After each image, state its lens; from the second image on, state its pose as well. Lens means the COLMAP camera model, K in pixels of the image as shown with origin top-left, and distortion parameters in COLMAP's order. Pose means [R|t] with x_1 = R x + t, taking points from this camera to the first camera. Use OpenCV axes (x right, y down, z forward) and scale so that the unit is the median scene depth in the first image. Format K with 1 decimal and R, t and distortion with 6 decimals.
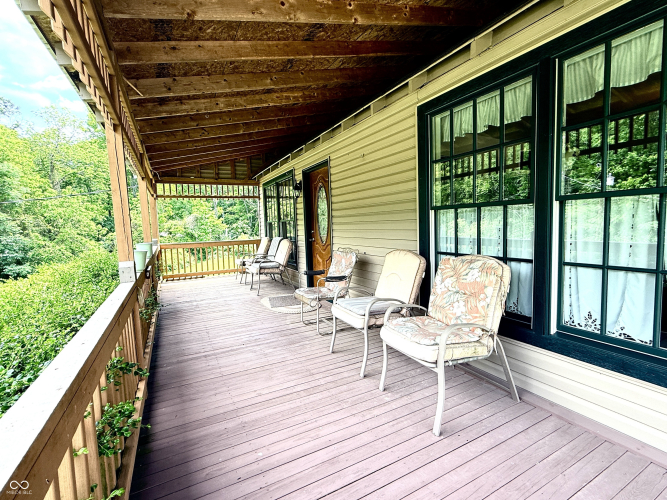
lens RADIAL K [[308.6, 0, 333.4], [0, 308.6, 246.5], [0, 0, 1]] dist [-0.001420, -0.000441]
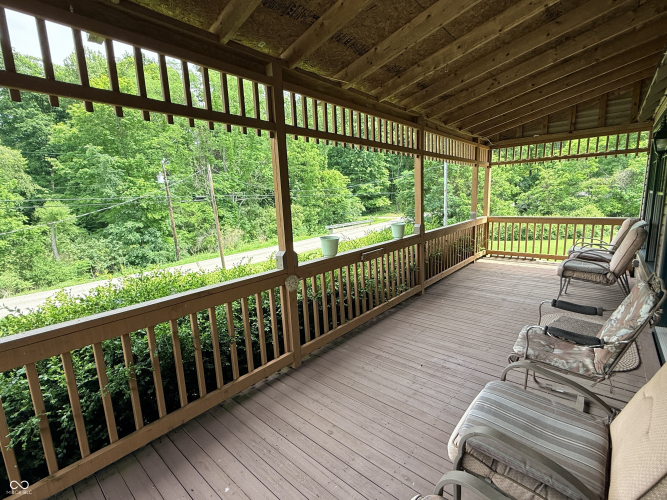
lens RADIAL K [[308.6, 0, 333.0], [0, 308.6, 248.6], [0, 0, 1]] dist [-0.001420, -0.000441]
pose [[0.366709, 0.169436, -0.914776, 0.127523], [-0.040013, 0.985238, 0.166447, -0.044850], [0.929475, -0.024435, 0.368076, 0.201851]]
